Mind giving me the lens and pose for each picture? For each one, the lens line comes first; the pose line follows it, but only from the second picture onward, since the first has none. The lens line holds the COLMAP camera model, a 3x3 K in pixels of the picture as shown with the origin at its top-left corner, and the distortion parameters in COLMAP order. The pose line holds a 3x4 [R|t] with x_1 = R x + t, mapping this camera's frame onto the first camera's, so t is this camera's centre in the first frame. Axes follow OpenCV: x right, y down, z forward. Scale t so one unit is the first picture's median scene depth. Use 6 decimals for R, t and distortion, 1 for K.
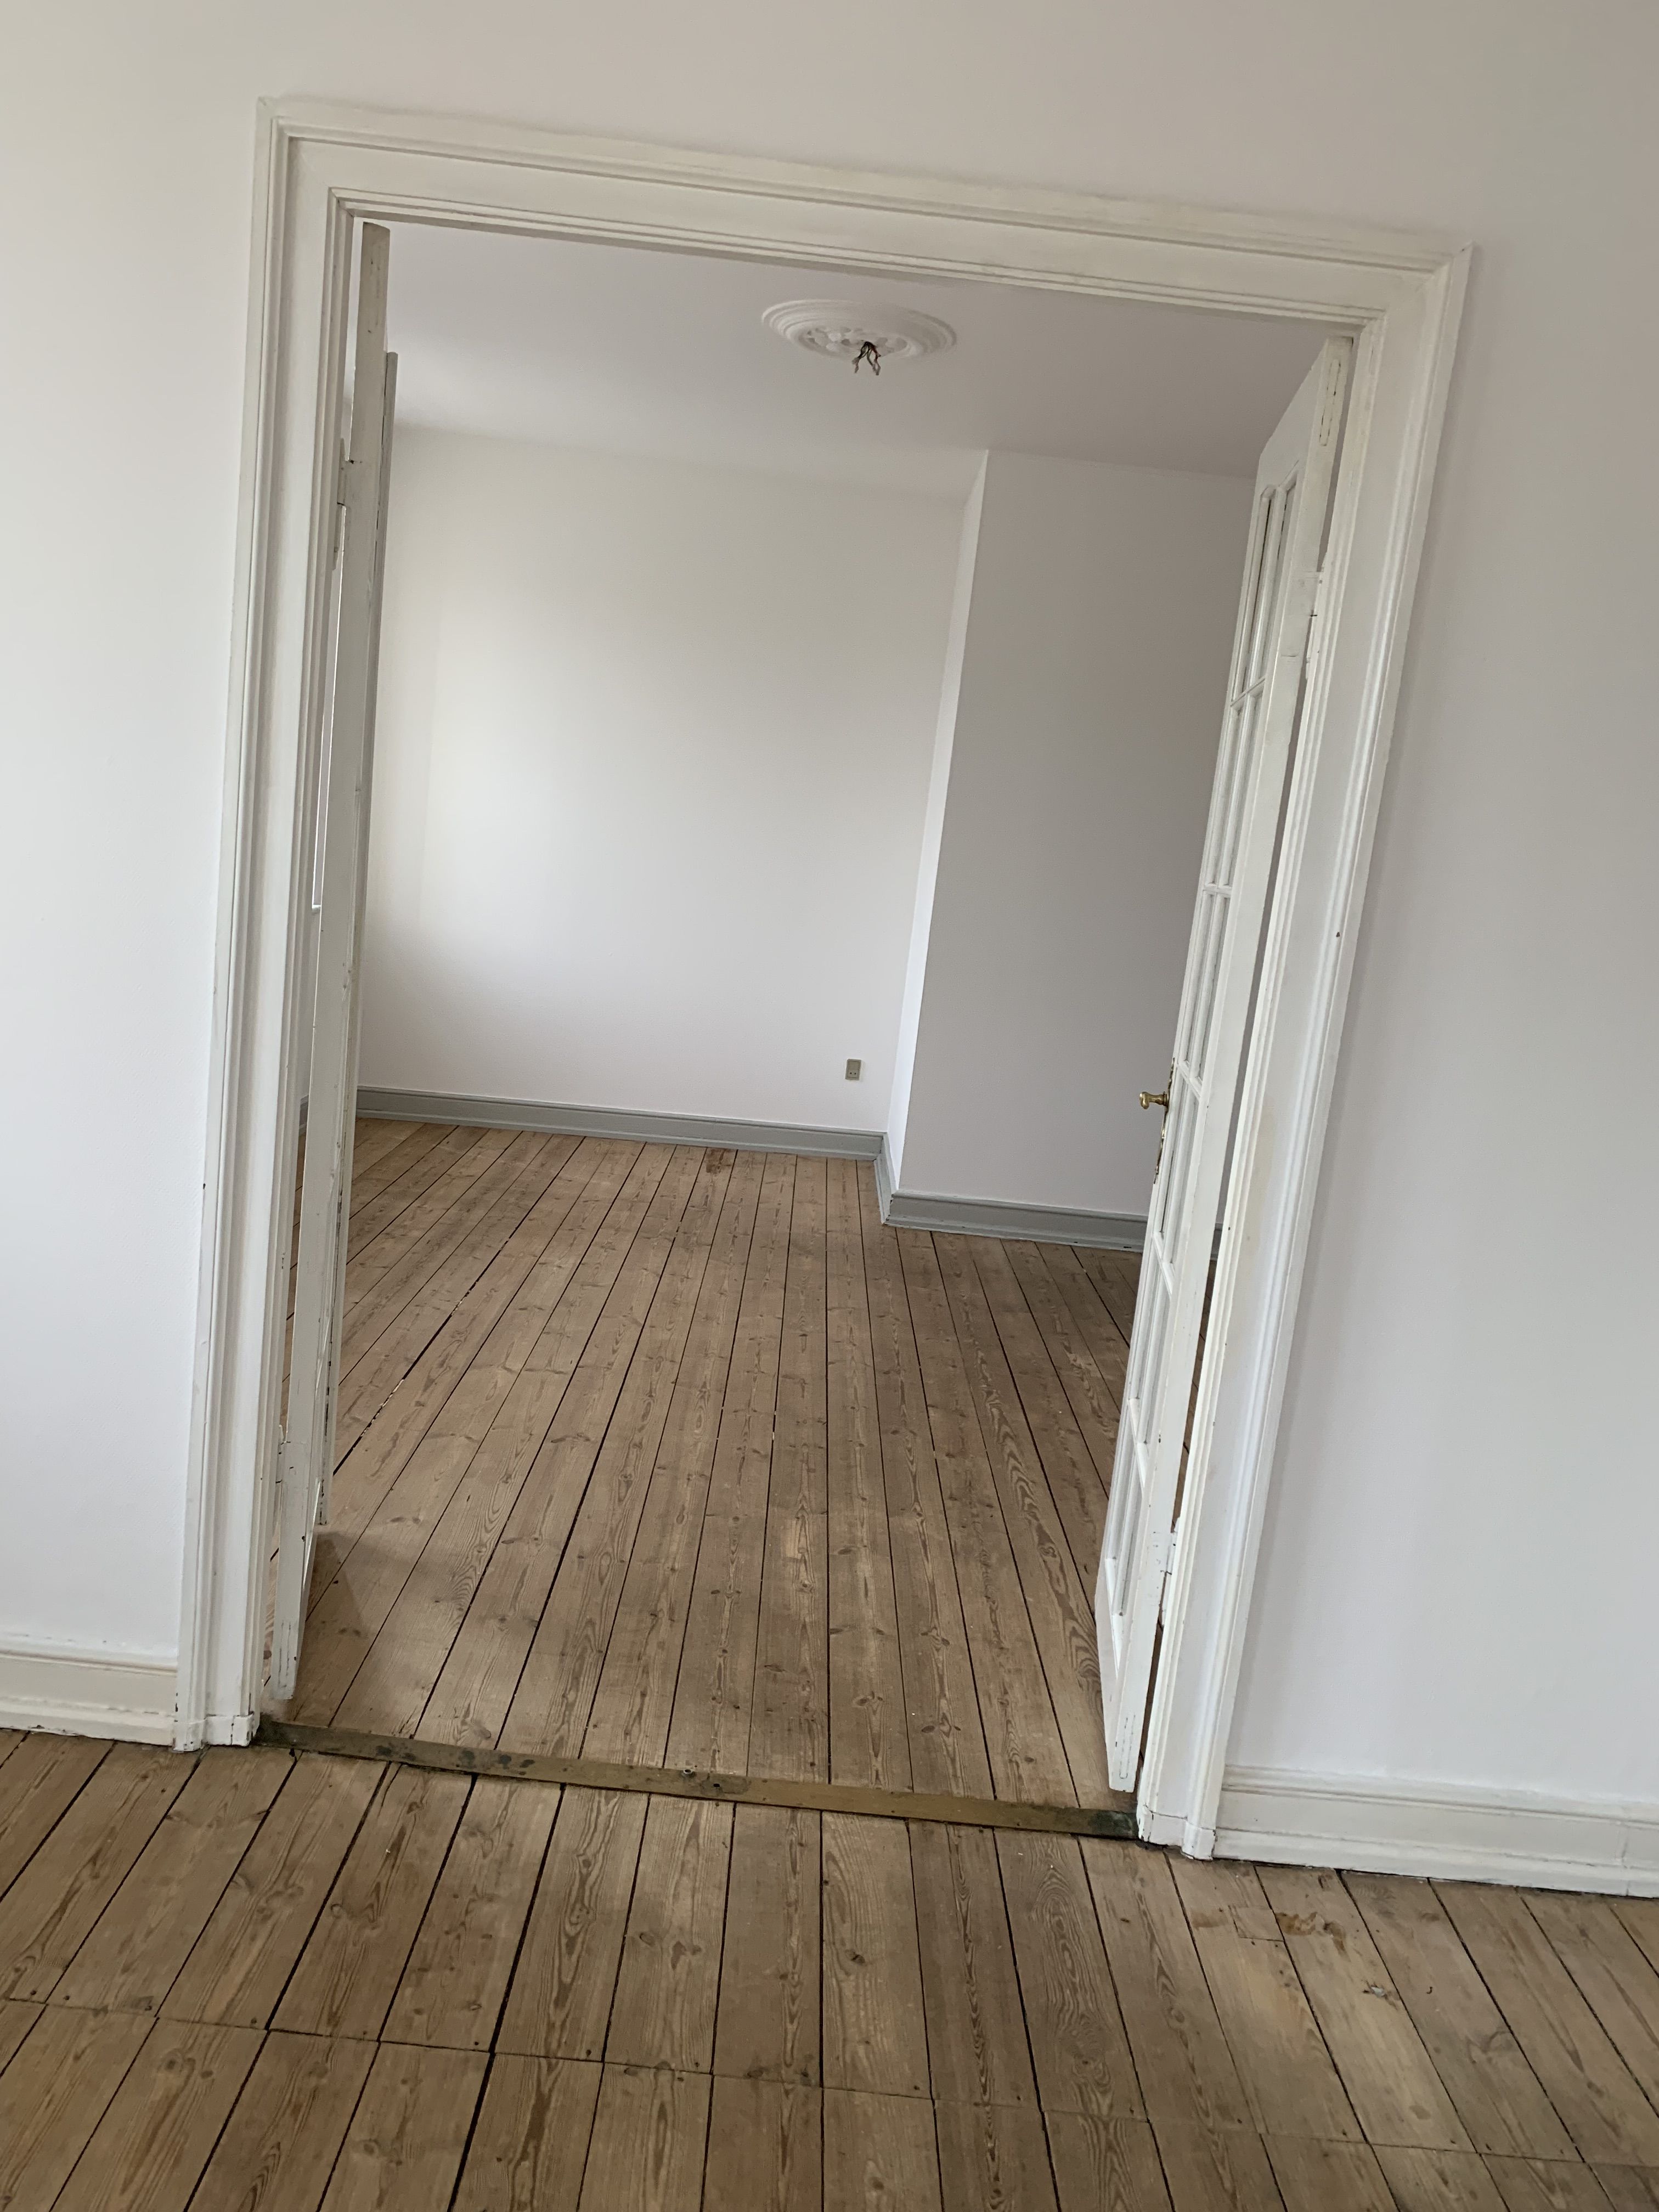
lens RADIAL K [[1666.5, 0, 828.9], [0, 1666.5, 1104.8], [0, 0, 1]] dist [-0.000961, -0.001714]
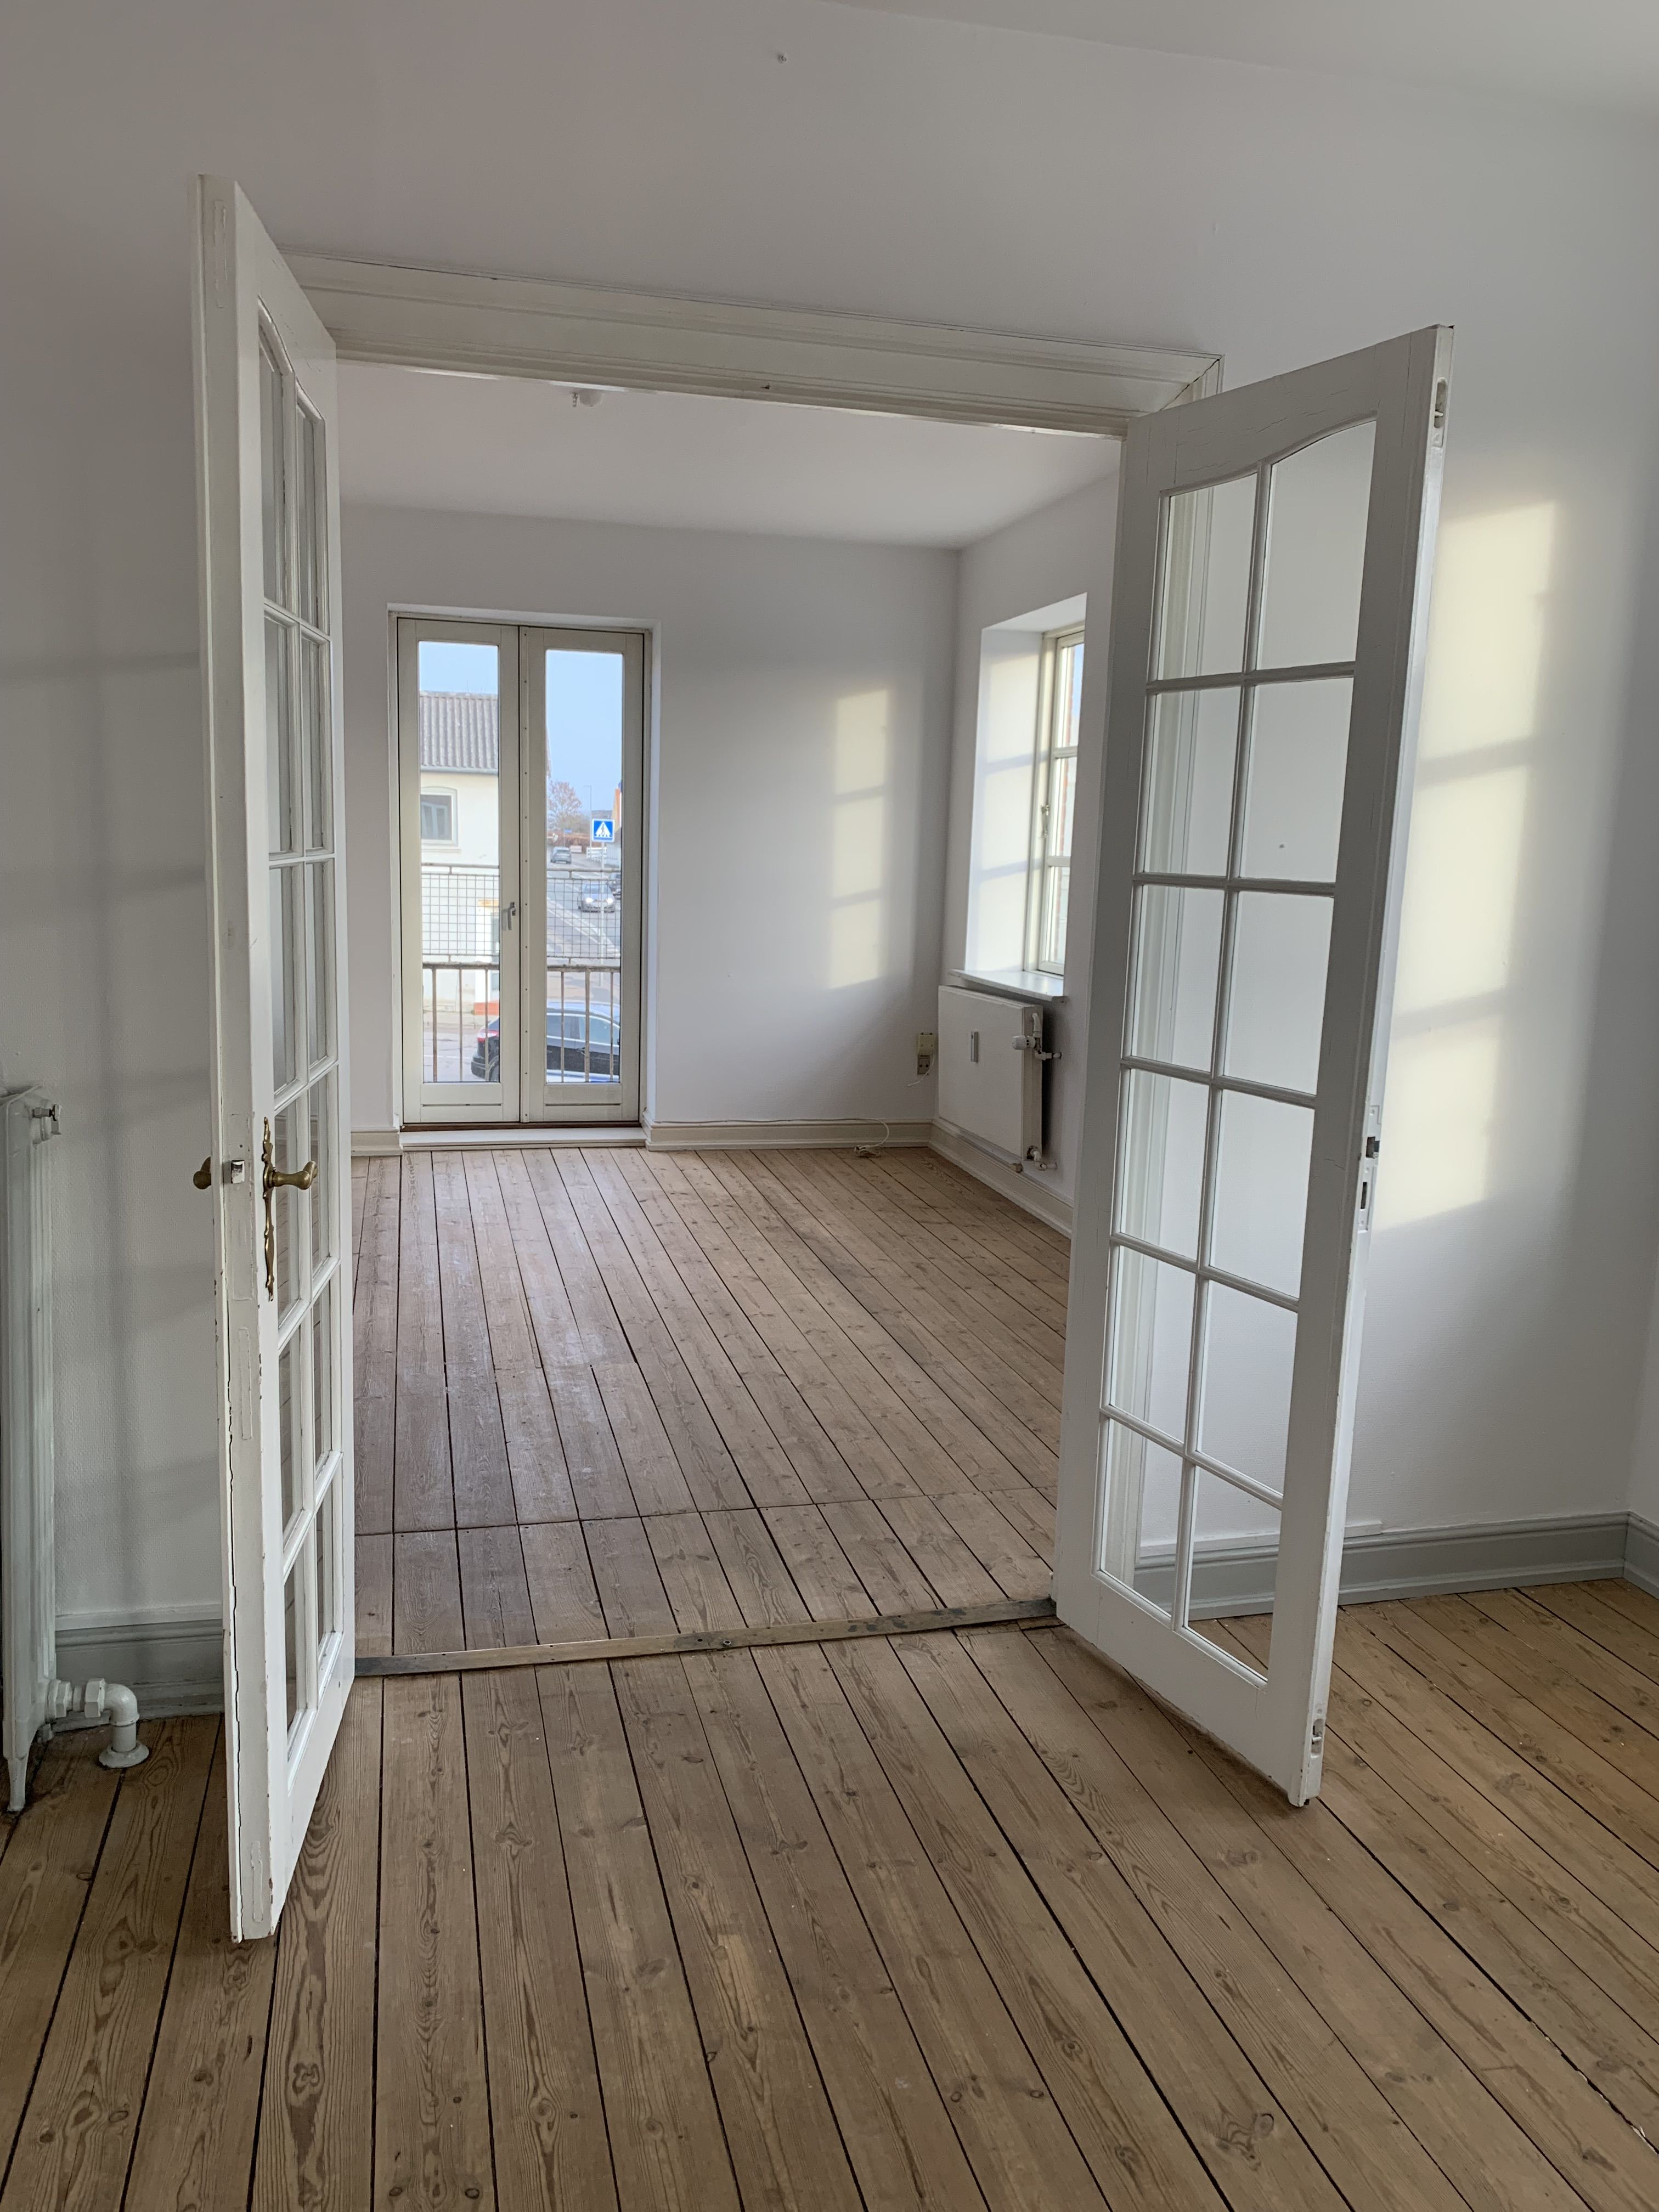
lens RADIAL K [[1666.5, 0, 830.4], [0, 1666.5, 1107.5], [0, 0, 1]] dist [-0.000961, -0.001714]
pose [[-0.960874, -0.098543, -0.258862, 0.159159], [-0.174933, 0.940498, 0.291312, -0.268427], [0.214753, 0.325198, -0.920938, 1.653134]]
